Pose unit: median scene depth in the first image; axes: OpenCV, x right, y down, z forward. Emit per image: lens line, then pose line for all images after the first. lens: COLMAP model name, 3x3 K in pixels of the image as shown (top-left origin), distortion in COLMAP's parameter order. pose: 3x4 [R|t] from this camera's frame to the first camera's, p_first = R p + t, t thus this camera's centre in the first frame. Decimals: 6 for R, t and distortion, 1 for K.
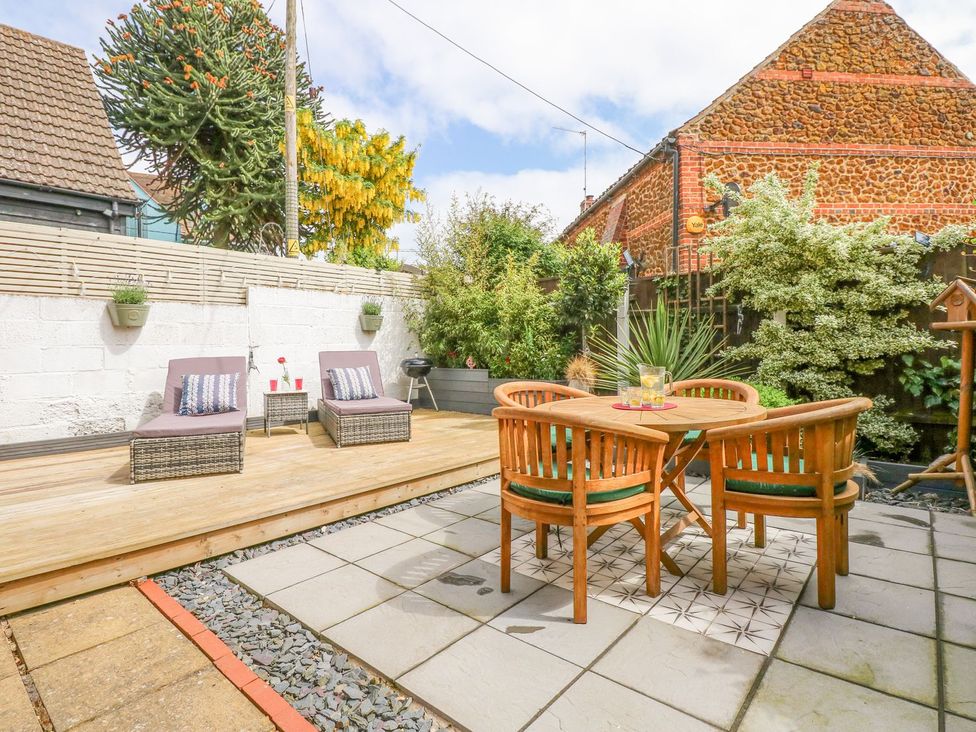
lens RADIAL K [[518.9, 0, 490.3], [0, 518.9, 362.5], [0, 0, 1]] dist [-0.008278, -0.007791]
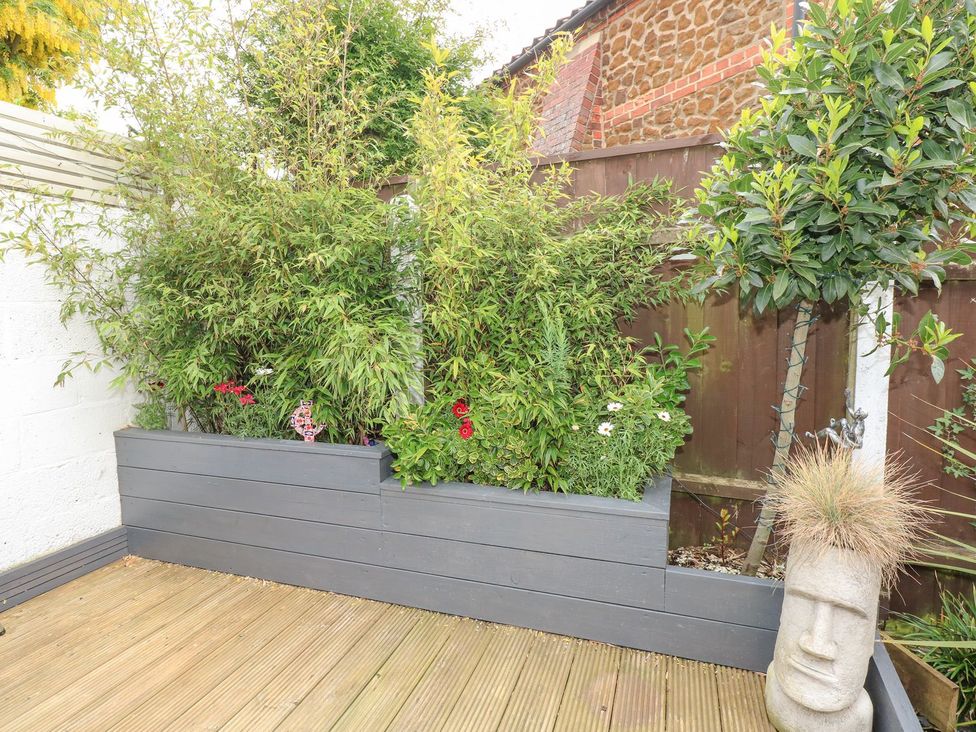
lens RADIAL K [[518.9, 0, 487.9], [0, 518.9, 368.3], [0, 0, 1]] dist [-0.008278, -0.007791]
pose [[0.929283, -0.041467, 0.367035, -0.049302], [0.007841, 0.995669, 0.092635, -0.058604], [-0.369286, -0.083206, 0.925583, 0.682135]]
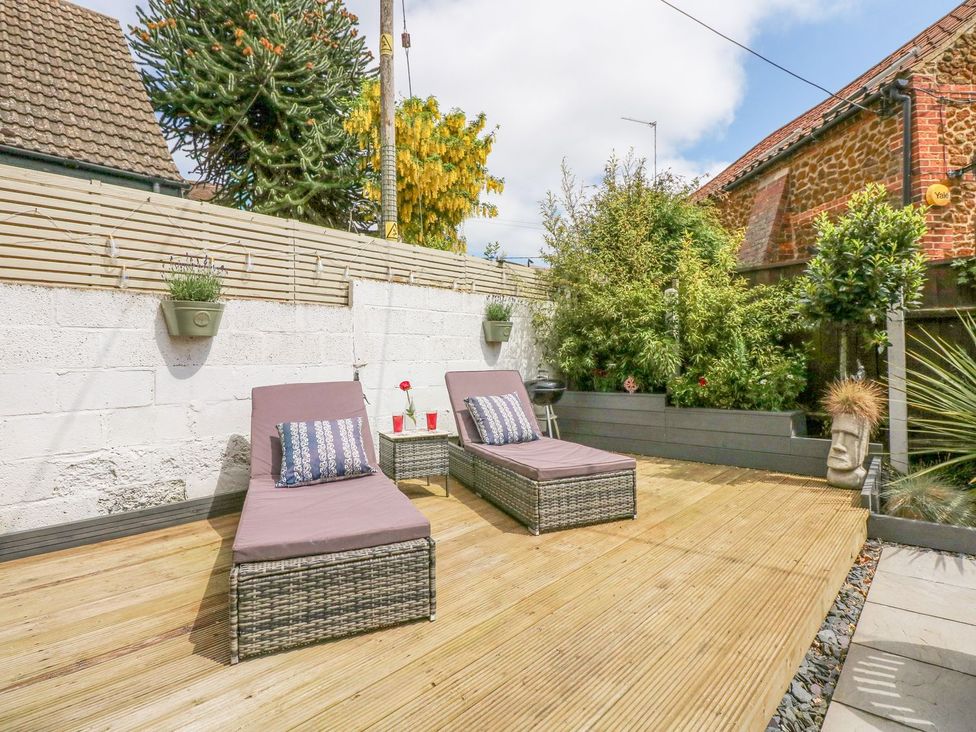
lens RADIAL K [[518.9, 0, 487.7], [0, 518.9, 361.1], [0, 0, 1]] dist [-0.008278, -0.007791]
pose [[0.999431, -0.005153, -0.033329, -0.216448], [0.004278, 0.999645, -0.026288, -0.014812], [0.033453, 0.026131, 0.999099, 0.256332]]
